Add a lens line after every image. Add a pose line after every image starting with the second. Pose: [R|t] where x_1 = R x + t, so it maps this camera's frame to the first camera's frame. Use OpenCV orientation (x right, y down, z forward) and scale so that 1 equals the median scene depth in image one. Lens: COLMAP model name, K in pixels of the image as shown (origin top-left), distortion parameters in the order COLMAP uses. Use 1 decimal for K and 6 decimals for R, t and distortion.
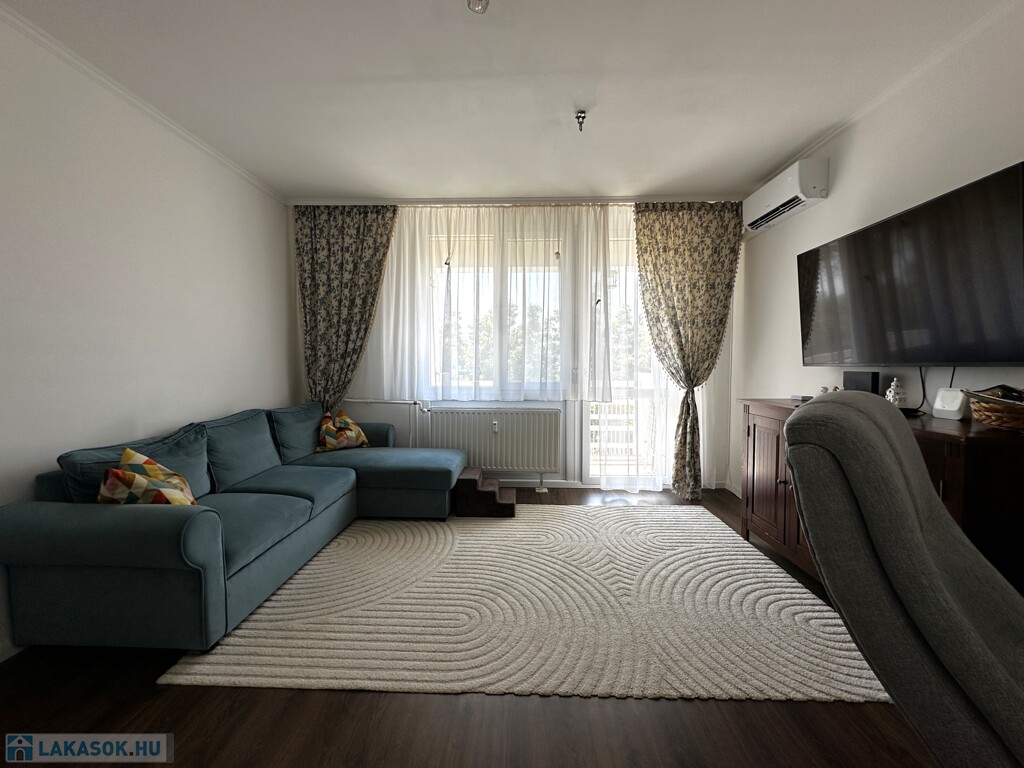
lens RADIAL K [[419.7, 0, 506.8], [0, 419.7, 382.8], [0, 0, 1]] dist [-0.002530, 0.000357]
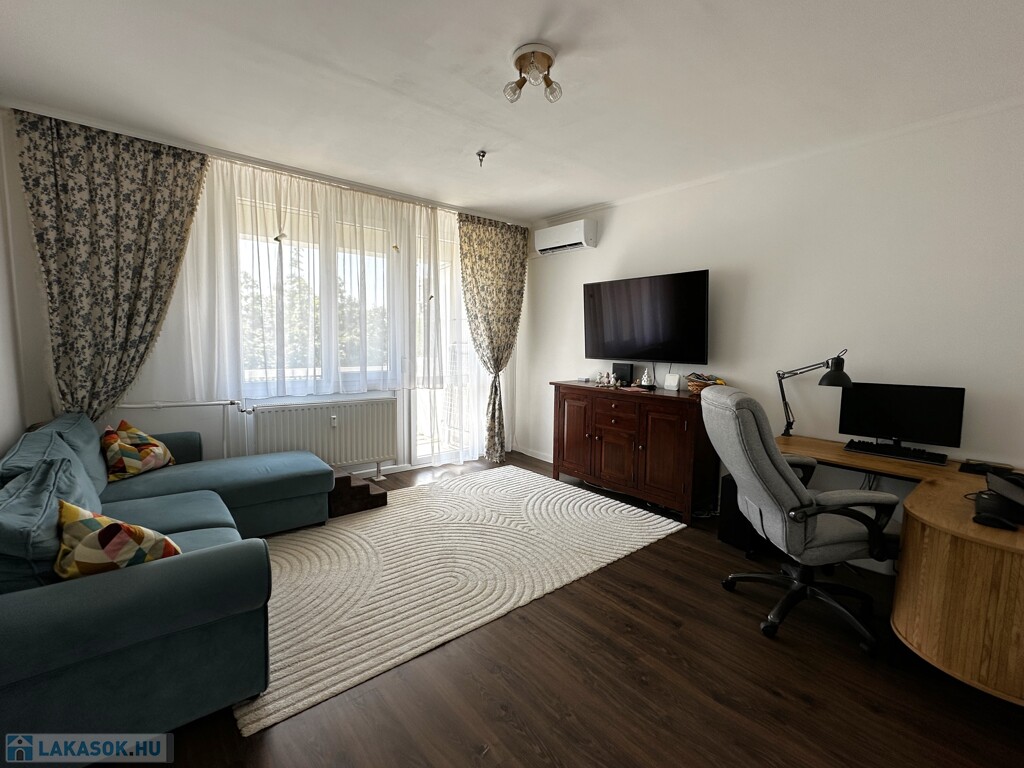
lens RADIAL K [[459.0, 0, 512.5], [0, 459.0, 384.6], [0, 0, 1]] dist [-0.003163, 0.000494]
pose [[0.742836, -0.052710, 0.667396, -0.435031], [0.013084, 0.997848, 0.064246, -0.040810], [-0.669346, -0.038992, 0.741927, -0.037004]]
